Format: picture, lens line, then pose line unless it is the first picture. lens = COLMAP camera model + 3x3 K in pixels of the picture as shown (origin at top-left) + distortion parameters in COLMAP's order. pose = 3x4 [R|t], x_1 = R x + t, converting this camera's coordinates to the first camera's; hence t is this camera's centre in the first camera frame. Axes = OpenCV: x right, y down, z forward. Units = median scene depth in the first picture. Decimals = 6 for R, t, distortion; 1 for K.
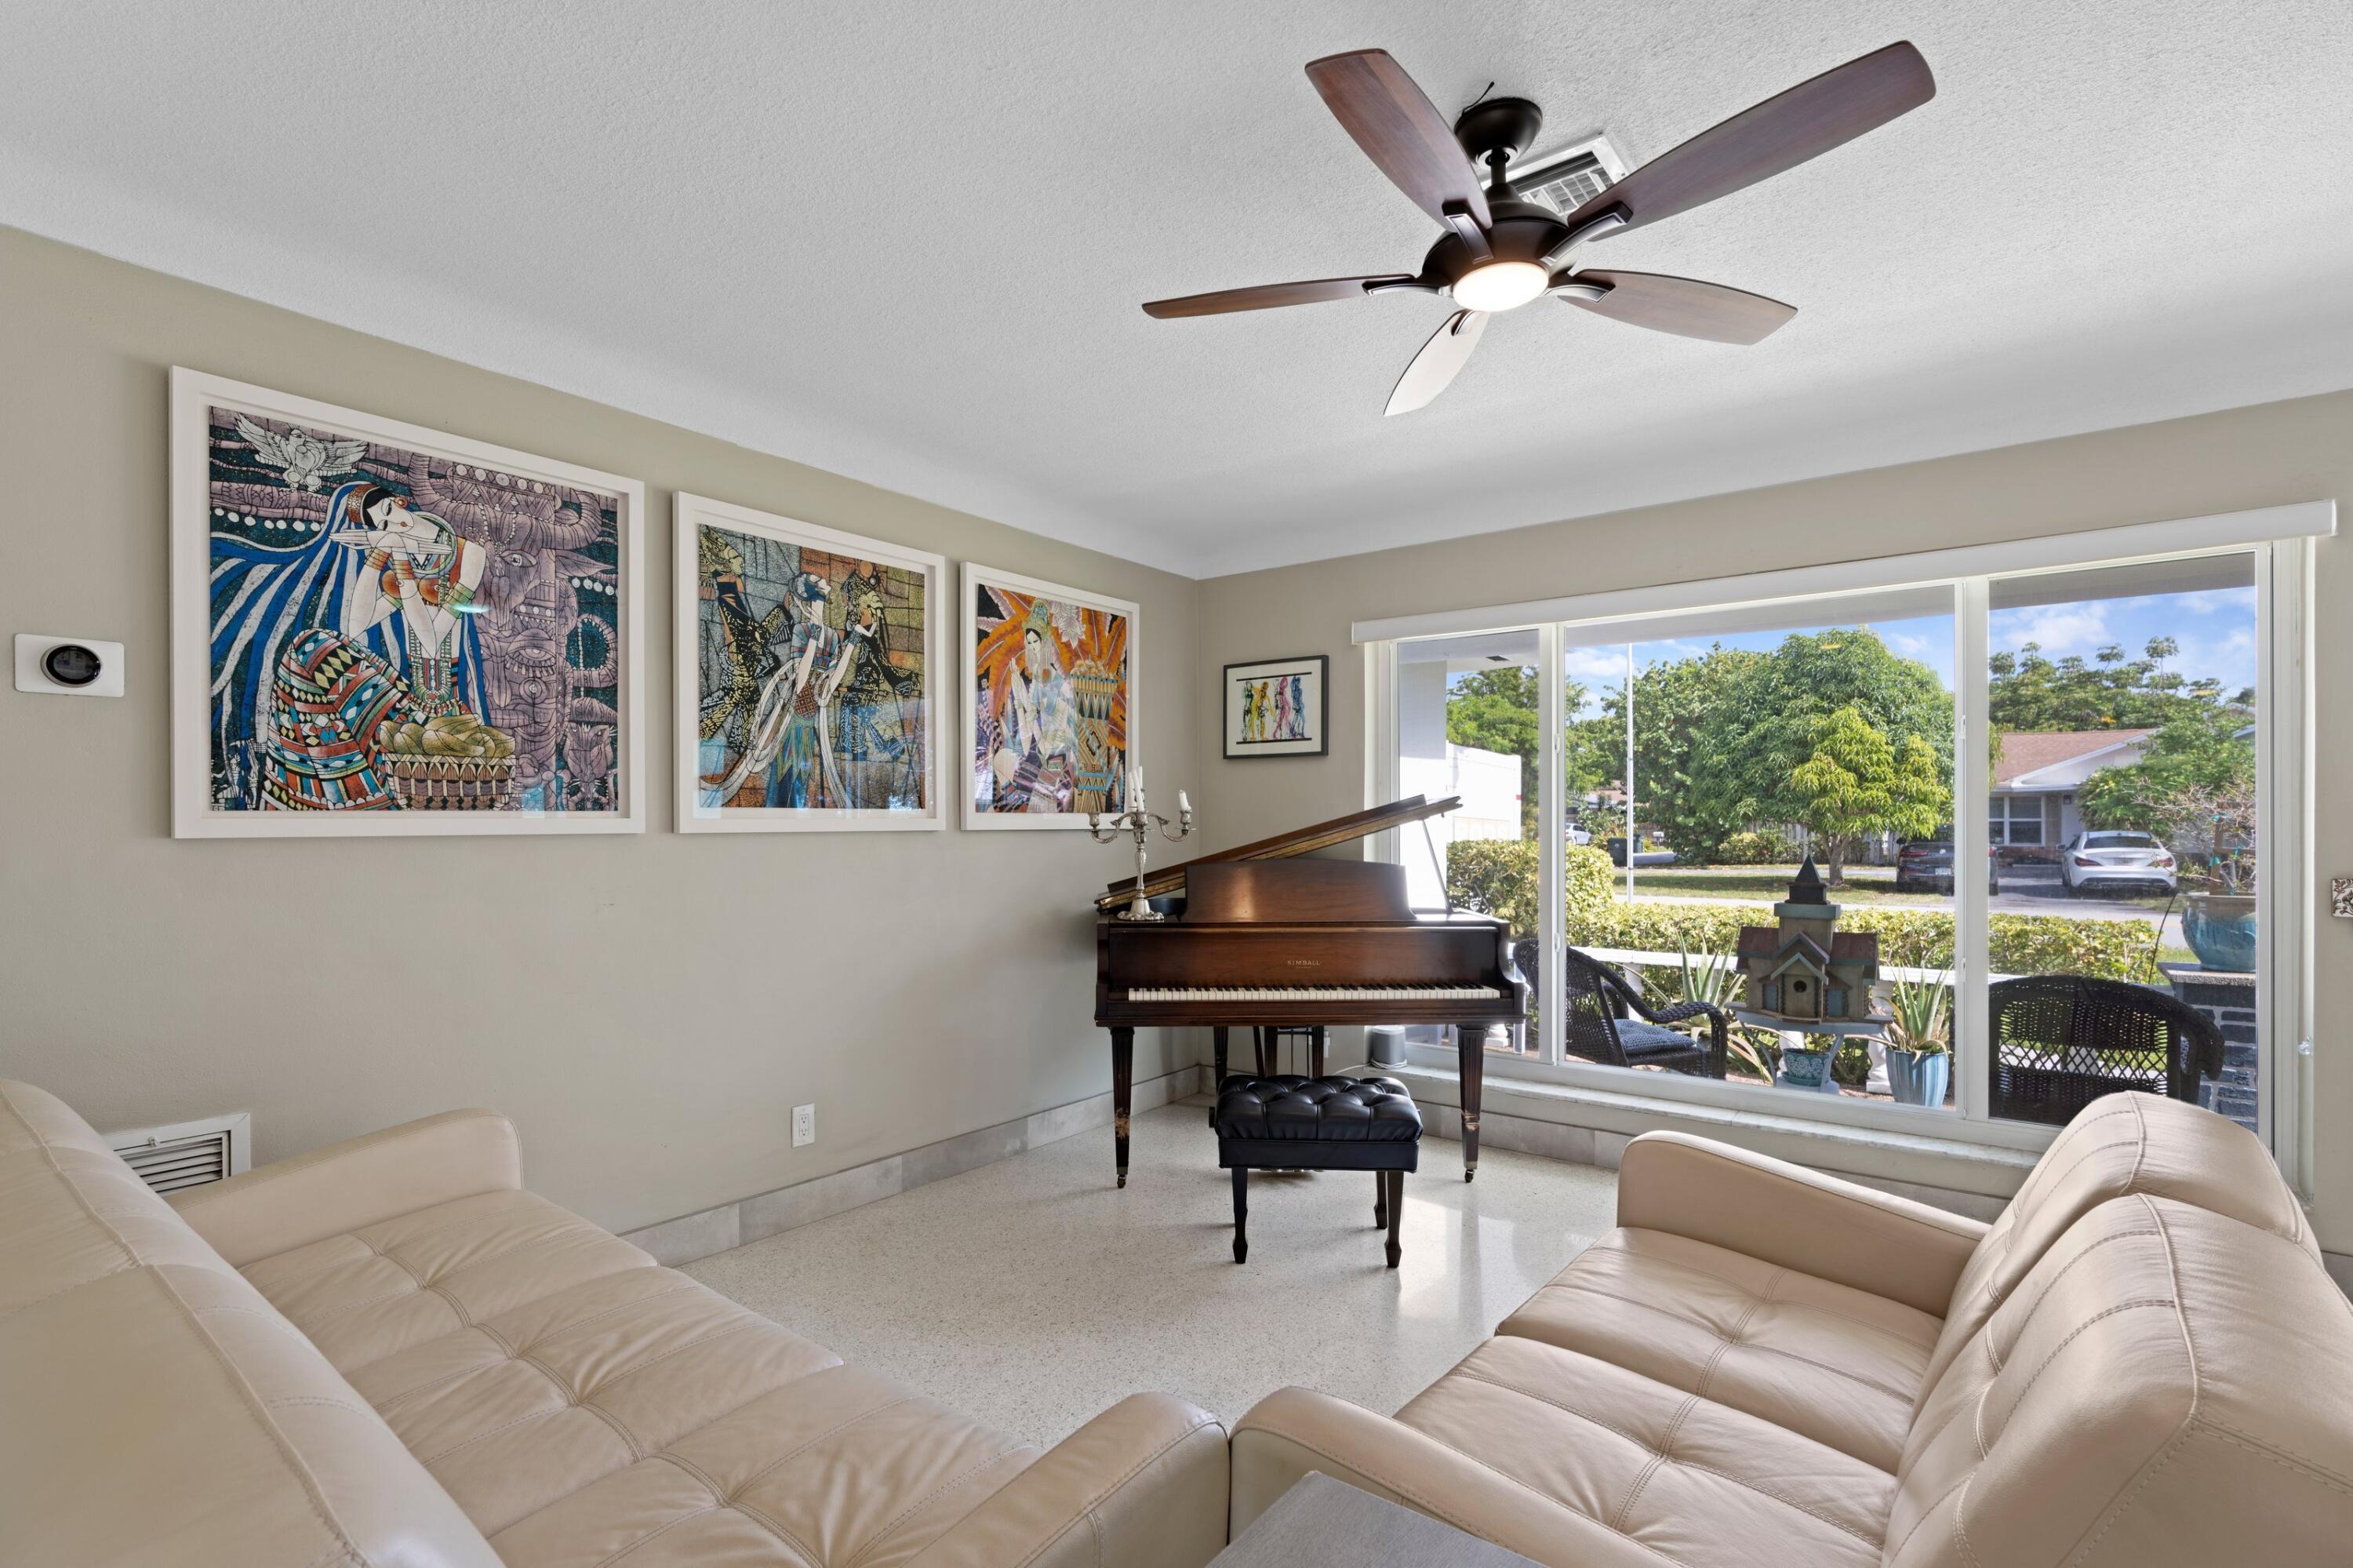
lens RADIAL K [[1079.7, 0, 1175.6], [0, 1079.7, 824.7], [0, 0, 1]] dist [-0.008025, 0.000516]
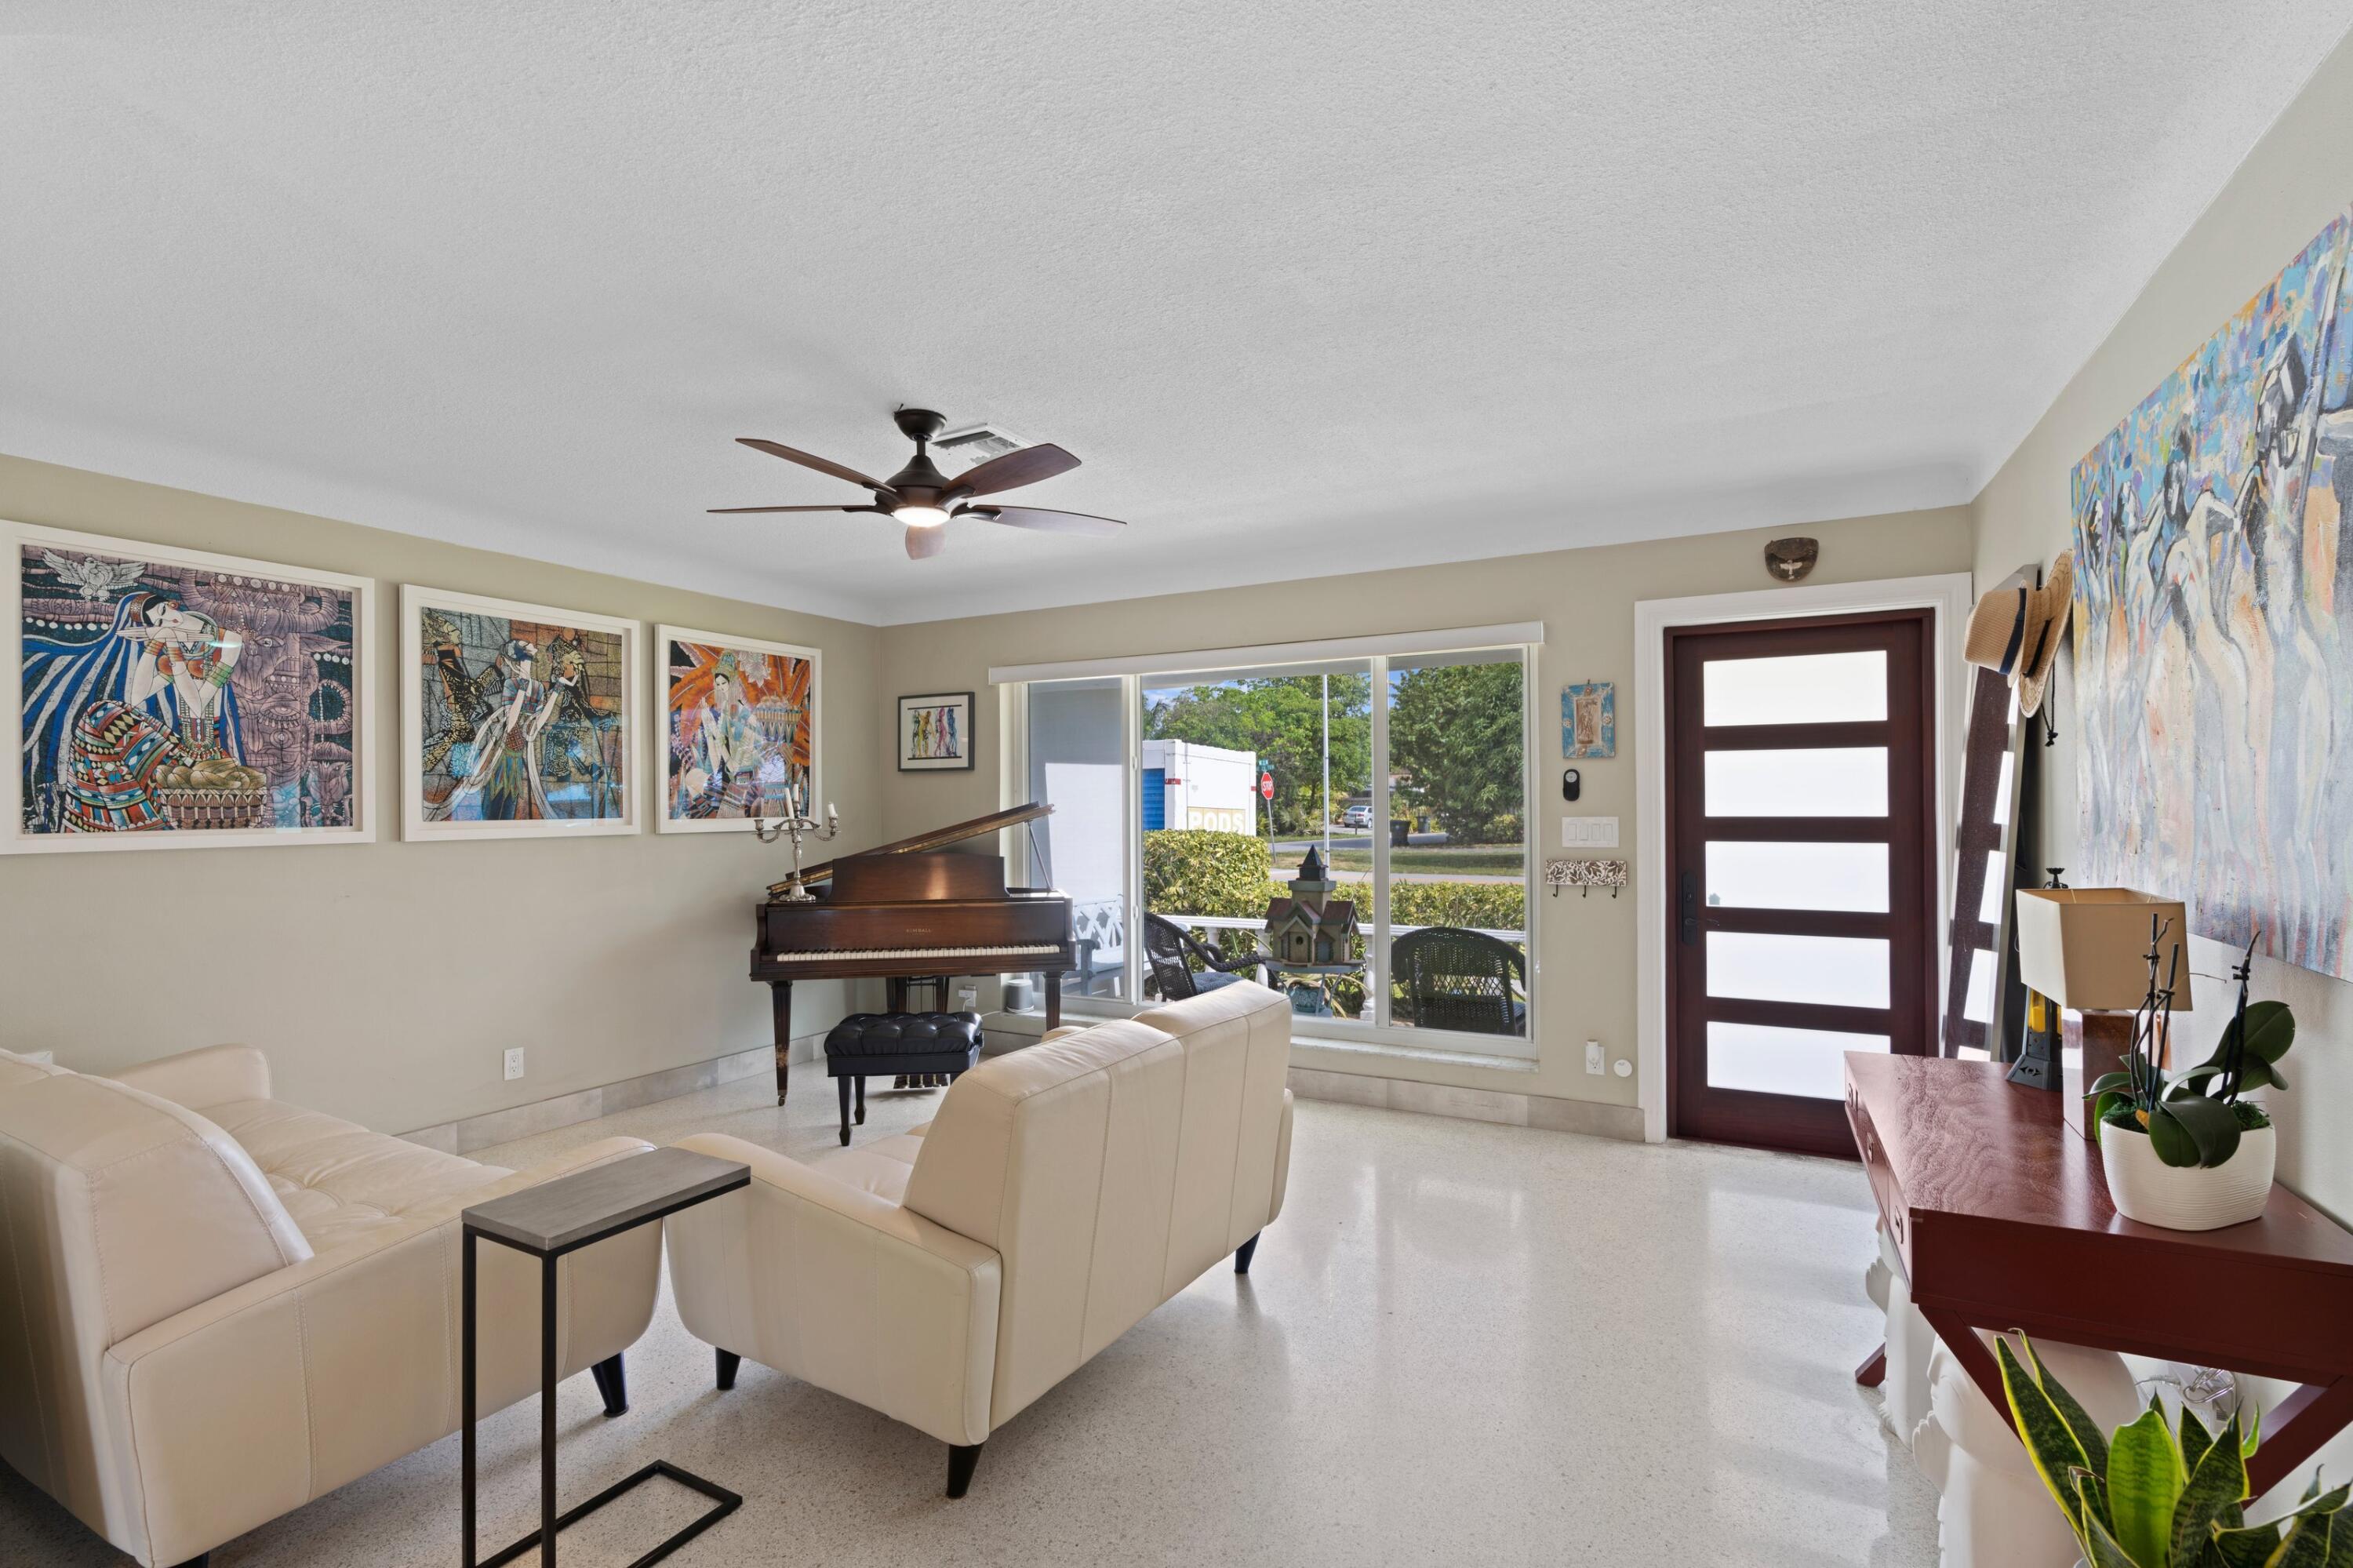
lens RADIAL K [[1085.8, 0, 1179.4], [0, 1085.8, 795.7], [0, 0, 1]] dist [-0.002867, 0.000336]
pose [[0.989013, -0.005114, 0.147742, 0.269109], [0.006609, 0.999932, -0.009629, -0.027889], [-0.147683, 0.010500, 0.988979, -0.434331]]
